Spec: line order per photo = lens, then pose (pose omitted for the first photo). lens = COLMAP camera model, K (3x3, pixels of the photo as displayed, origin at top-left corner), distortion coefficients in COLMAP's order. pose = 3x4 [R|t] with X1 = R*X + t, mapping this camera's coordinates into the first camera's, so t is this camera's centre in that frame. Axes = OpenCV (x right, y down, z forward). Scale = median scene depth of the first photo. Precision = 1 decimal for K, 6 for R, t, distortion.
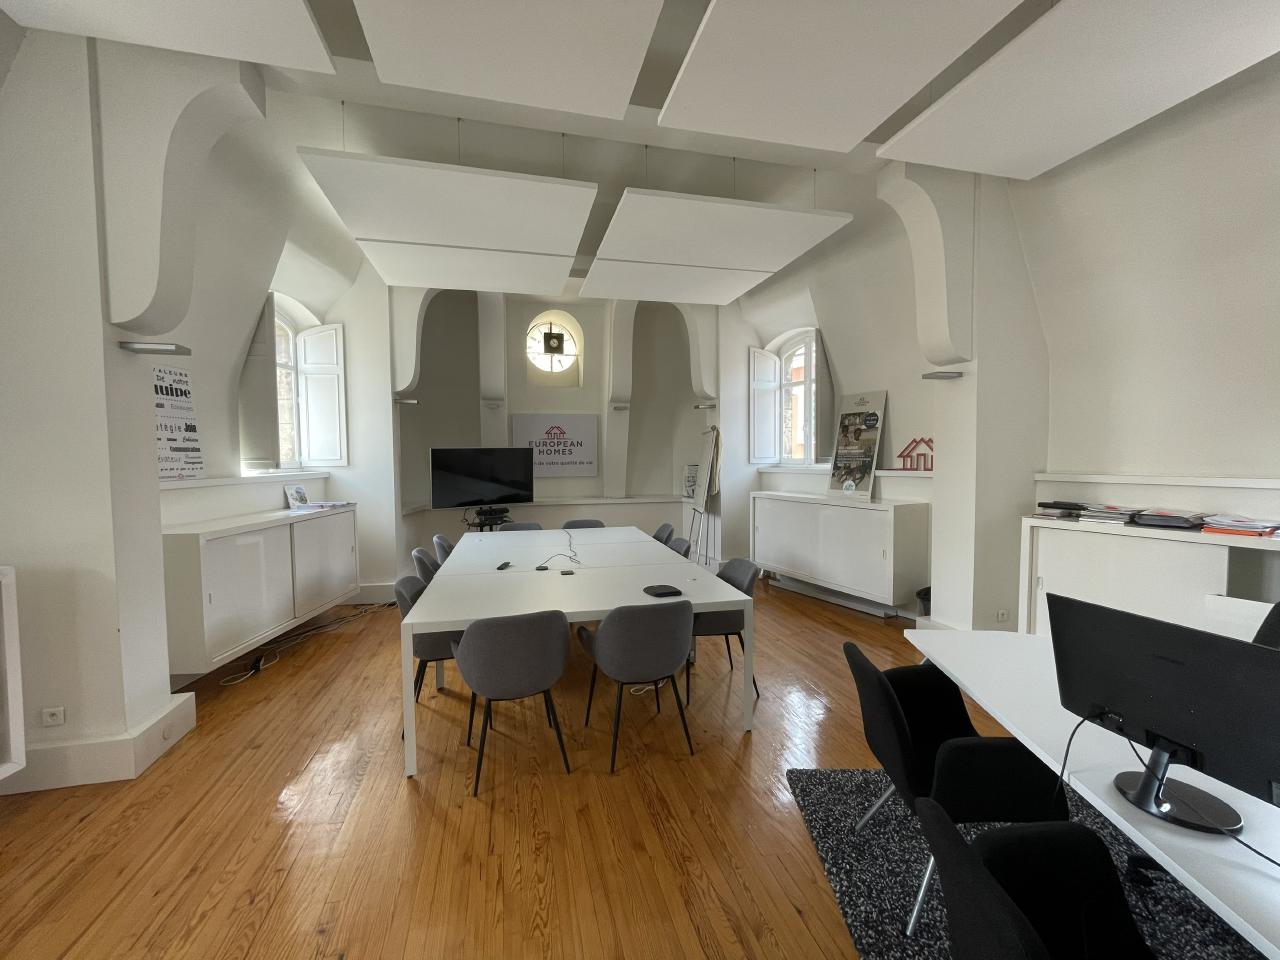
lens RADIAL K [[520.6, 0, 640.0], [0, 520.6, 480.0], [0, 0, 1]] dist [-0.002921, -0.000259]
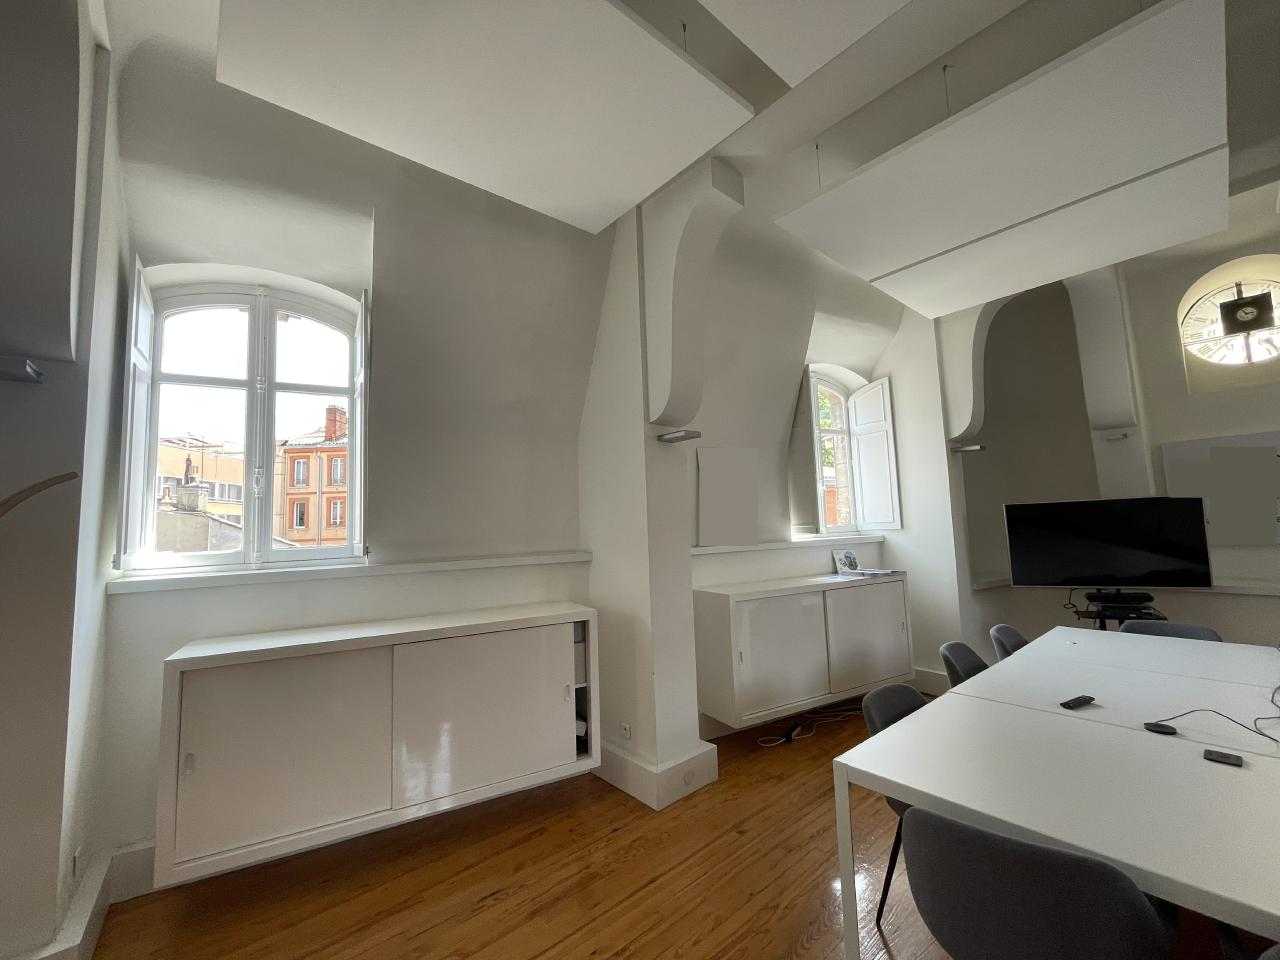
lens RADIAL K [[520.6, 0, 640.0], [0, 520.6, 480.0], [0, 0, 1]] dist [-0.002921, -0.000259]
pose [[0.449623, -0.088916, -0.888782, 0.048418], [-0.009342, 0.994510, -0.104220, -0.015685], [0.893169, 0.055163, 0.446324, 0.225101]]
